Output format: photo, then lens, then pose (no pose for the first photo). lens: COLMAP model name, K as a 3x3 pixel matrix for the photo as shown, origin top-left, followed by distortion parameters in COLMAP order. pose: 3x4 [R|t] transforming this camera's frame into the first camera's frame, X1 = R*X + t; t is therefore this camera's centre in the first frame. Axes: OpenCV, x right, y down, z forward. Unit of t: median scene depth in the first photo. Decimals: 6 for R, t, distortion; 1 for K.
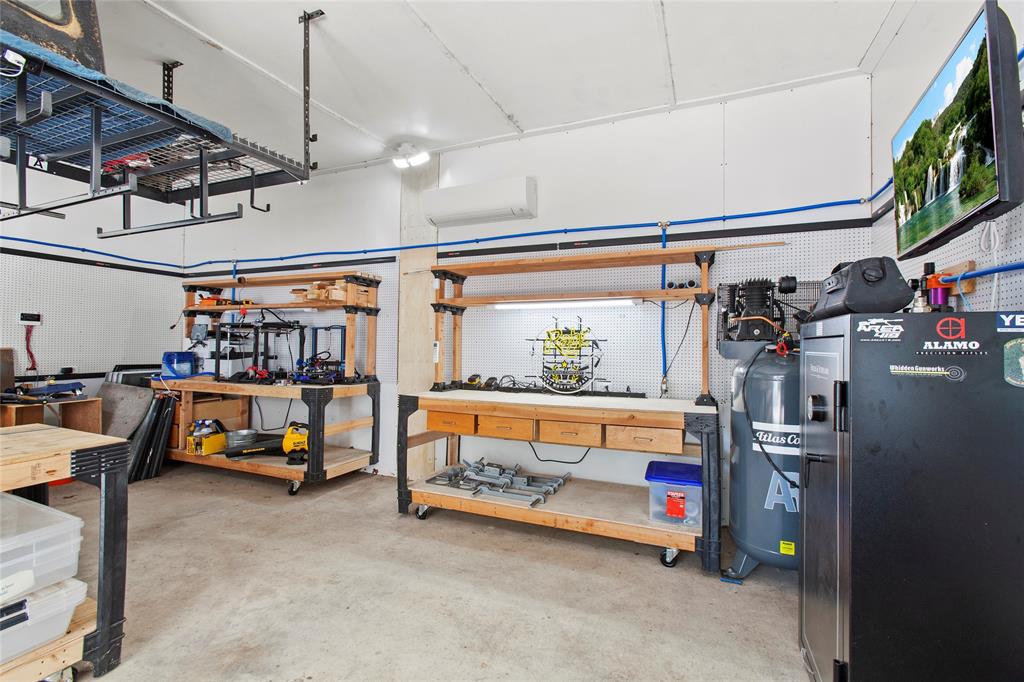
lens RADIAL K [[455.8, 0, 512.2], [0, 455.8, 340.9], [0, 0, 1]] dist [-0.003020, 0.000130]
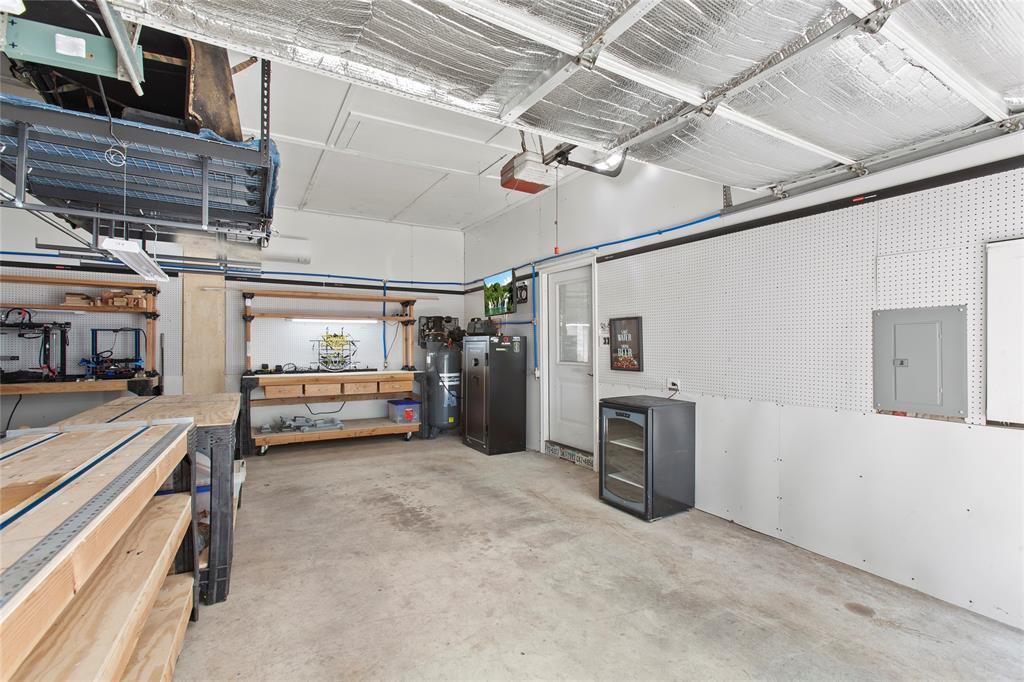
lens RADIAL K [[455.8, 0, 513.2], [0, 455.8, 339.3], [0, 0, 1]] dist [-0.003020, 0.000130]
pose [[0.596314, 0.000924, 0.802751, -1.003052], [-0.004156, 0.999989, 0.001936, -0.015728], [-0.802740, -0.004491, 0.596312, -0.665267]]
